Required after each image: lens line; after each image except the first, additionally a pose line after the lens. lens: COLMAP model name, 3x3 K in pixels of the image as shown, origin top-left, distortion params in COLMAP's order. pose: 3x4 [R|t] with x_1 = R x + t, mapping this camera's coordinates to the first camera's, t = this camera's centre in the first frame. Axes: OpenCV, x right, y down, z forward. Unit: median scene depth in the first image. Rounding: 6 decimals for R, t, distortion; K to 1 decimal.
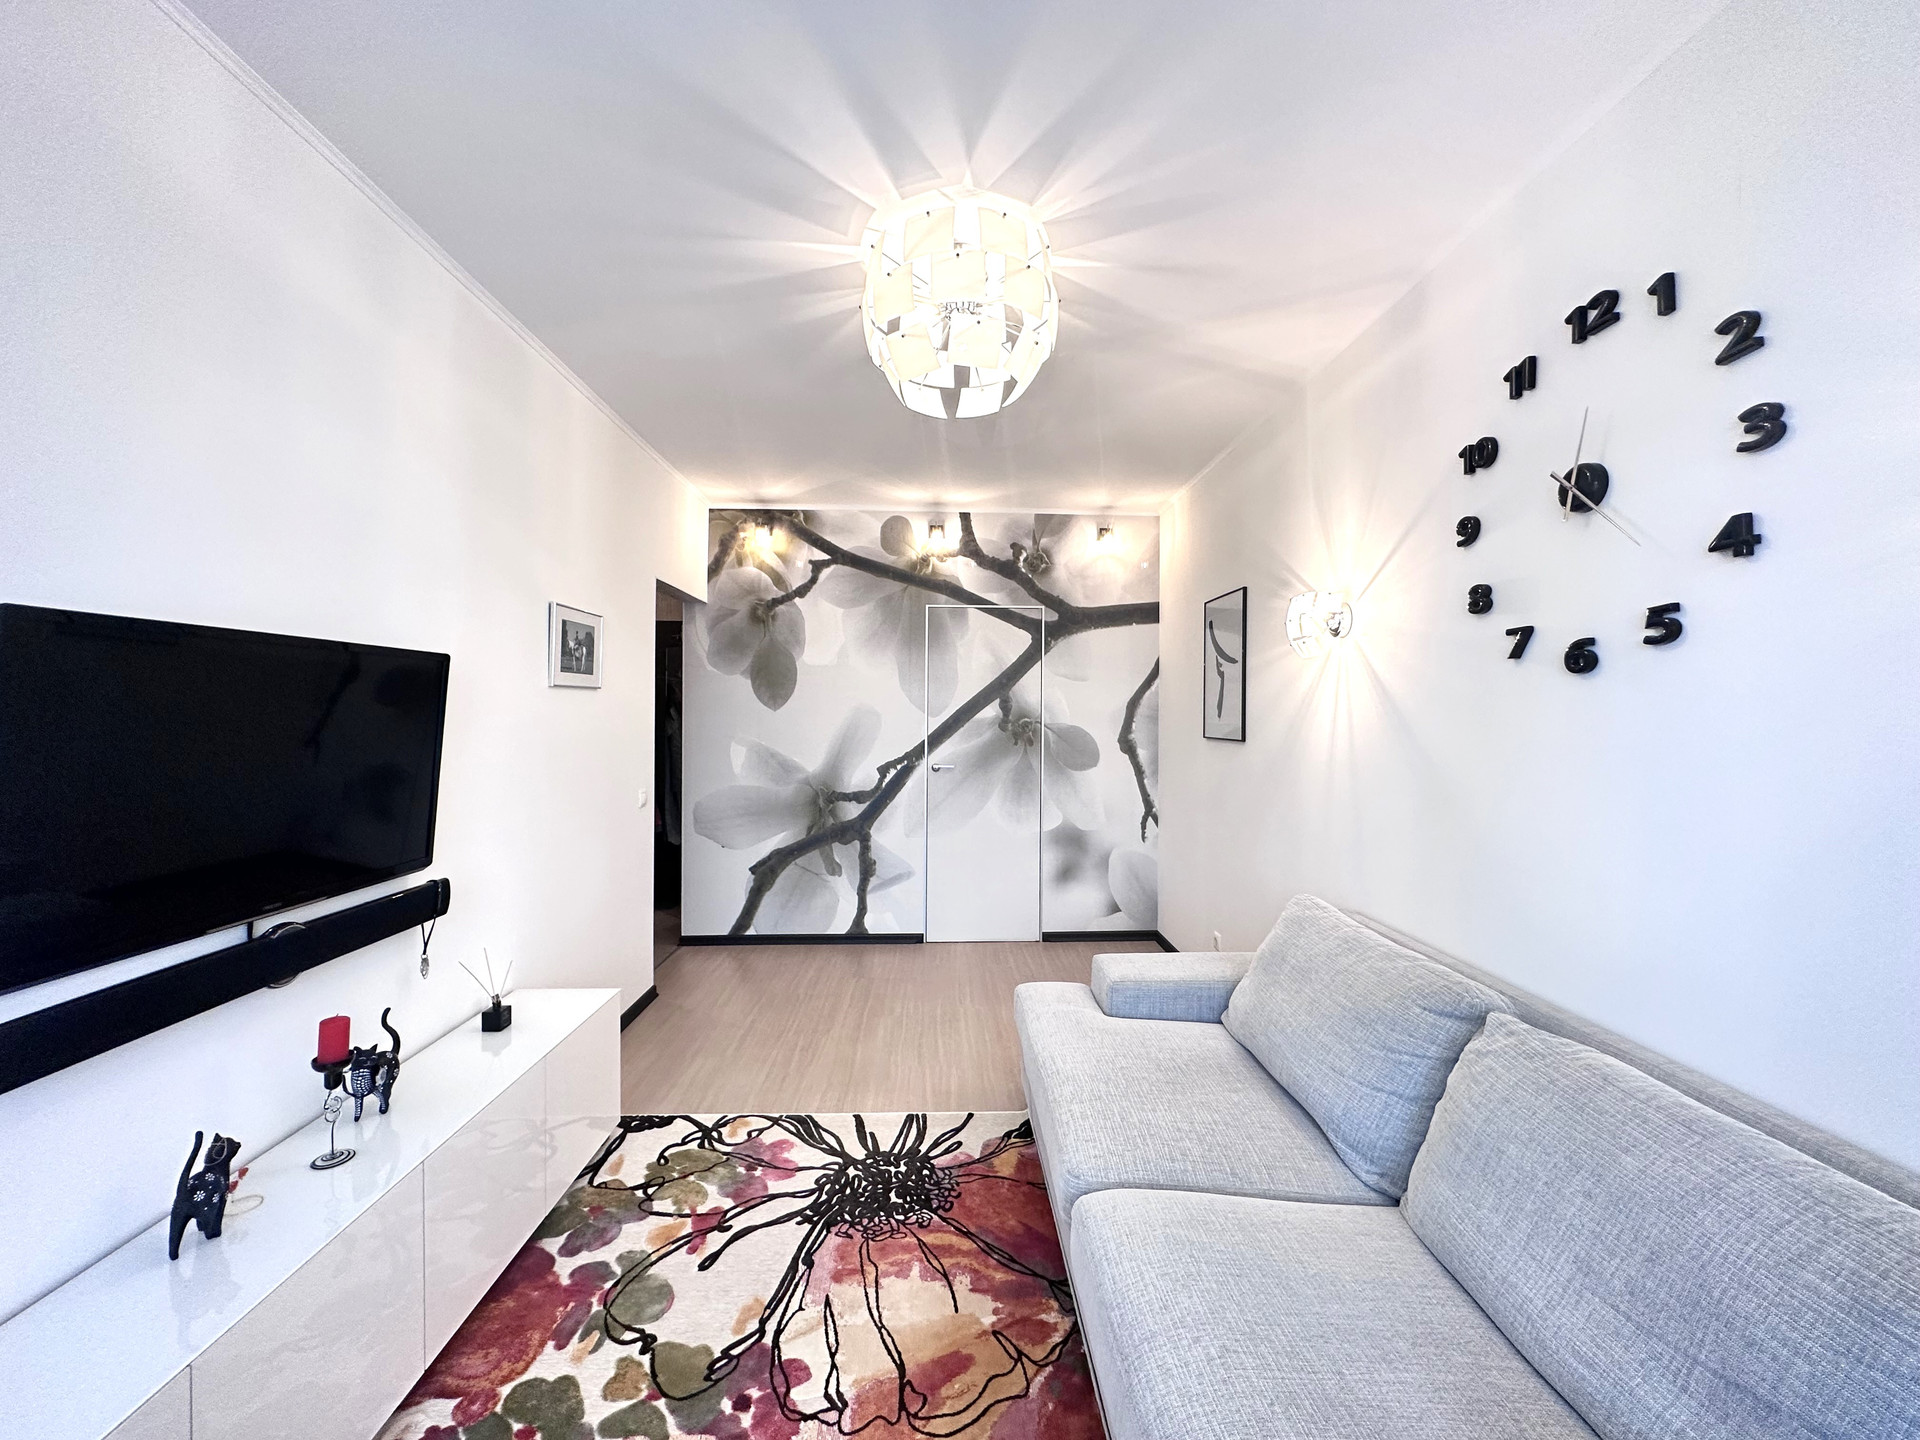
lens RADIAL K [[742.3, 0, 964.7], [0, 742.3, 721.3], [0, 0, 1]] dist [-0.002528, 0.000433]
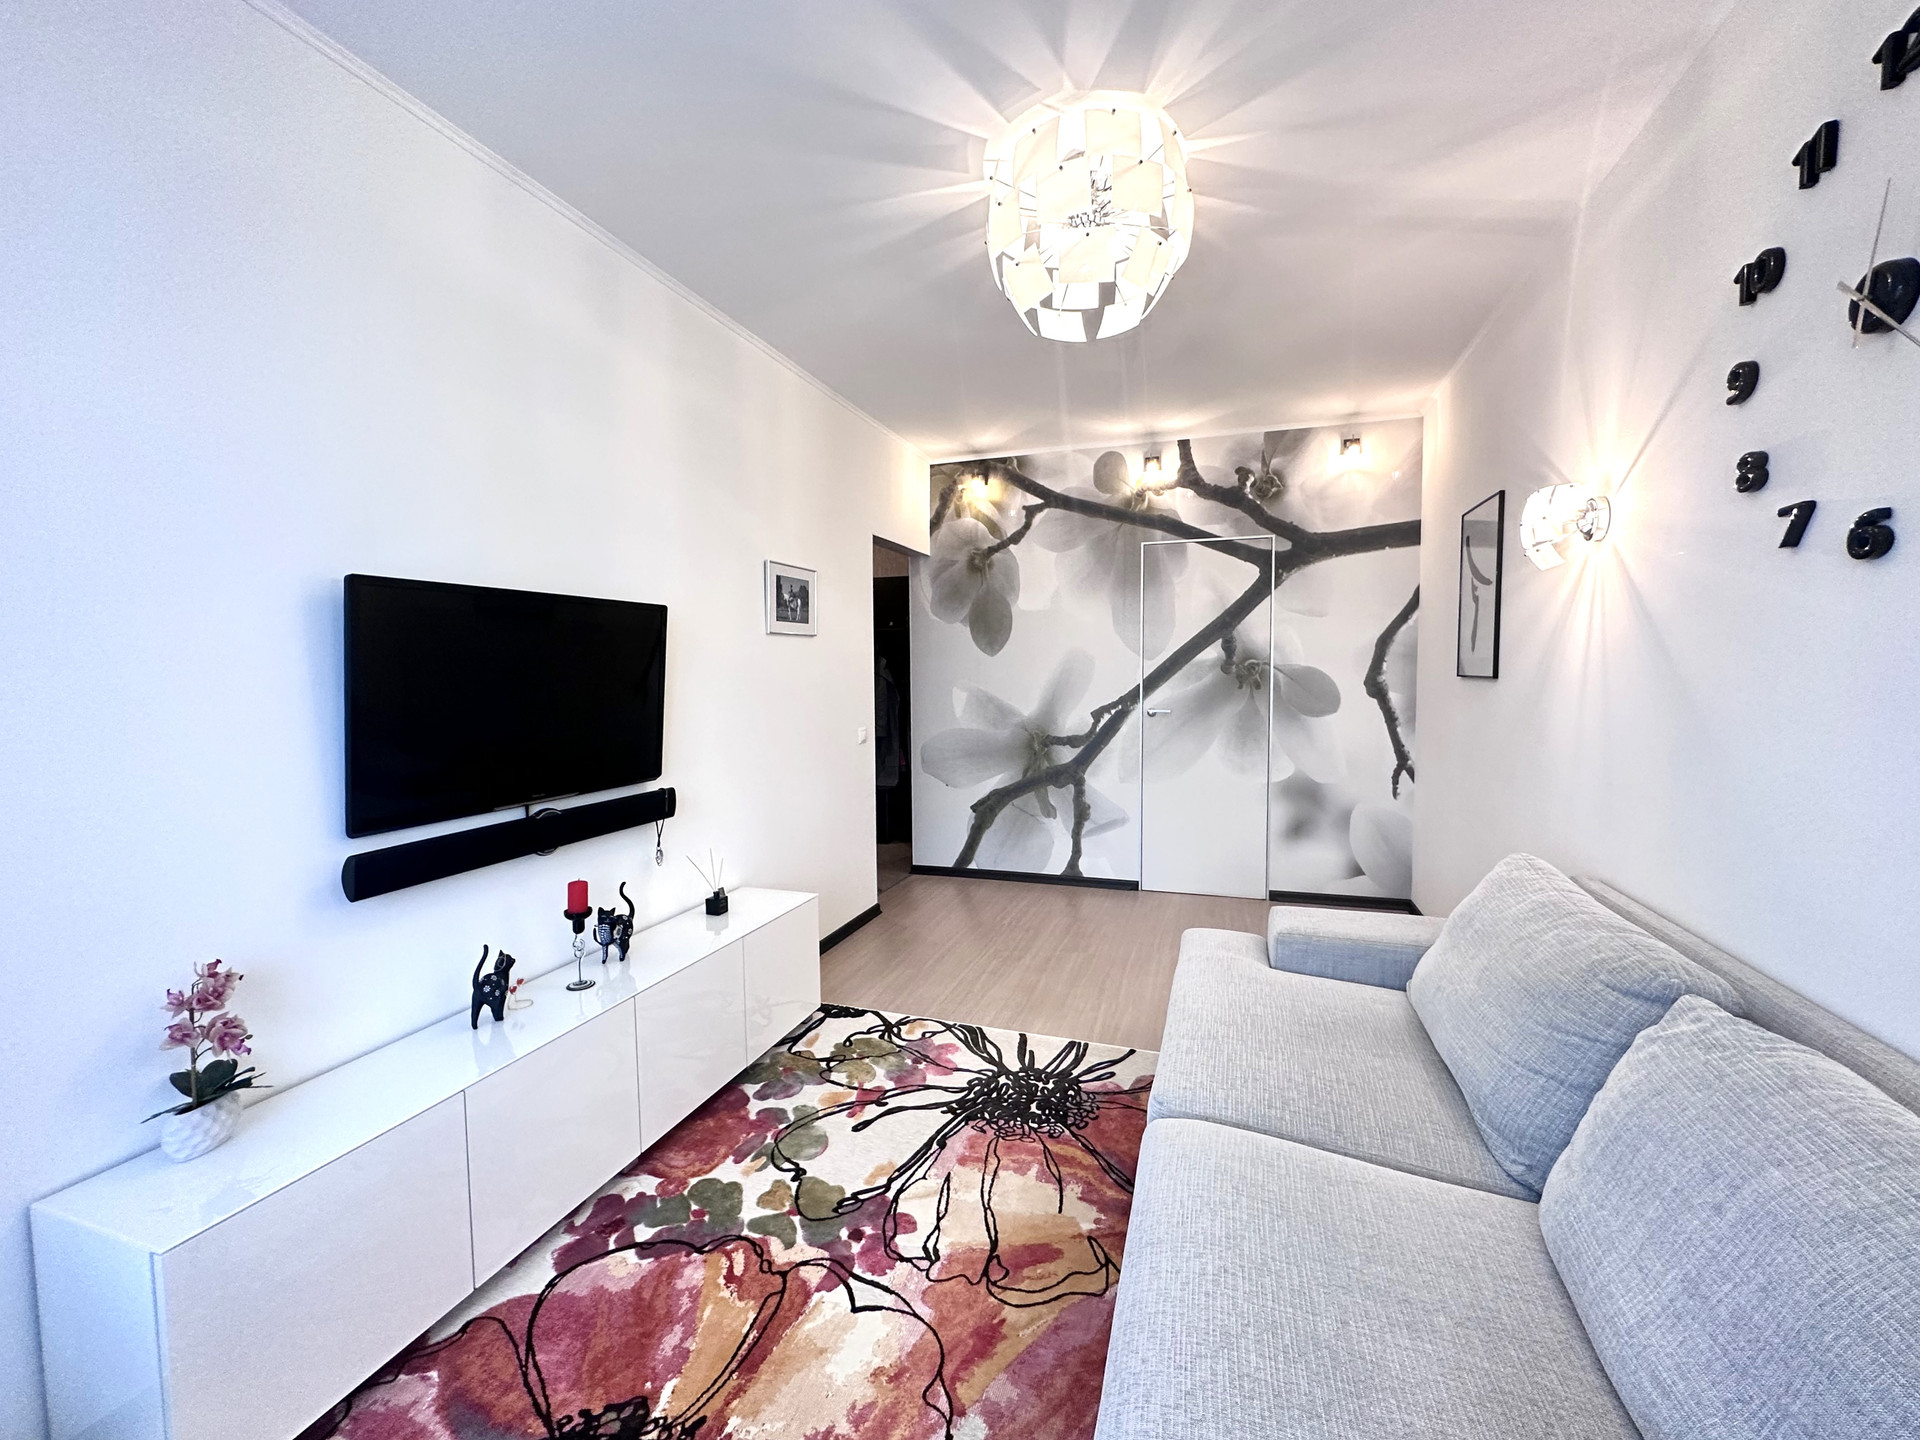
lens RADIAL K [[742.3, 0, 934.7], [0, 742.3, 710.4], [0, 0, 1]] dist [-0.002528, 0.000433]
pose [[0.938695, 0.007427, -0.344668, 0.135799], [0.011907, 0.998473, 0.053943, 0.020849], [0.344542, -0.054740, 0.937173, -0.005051]]
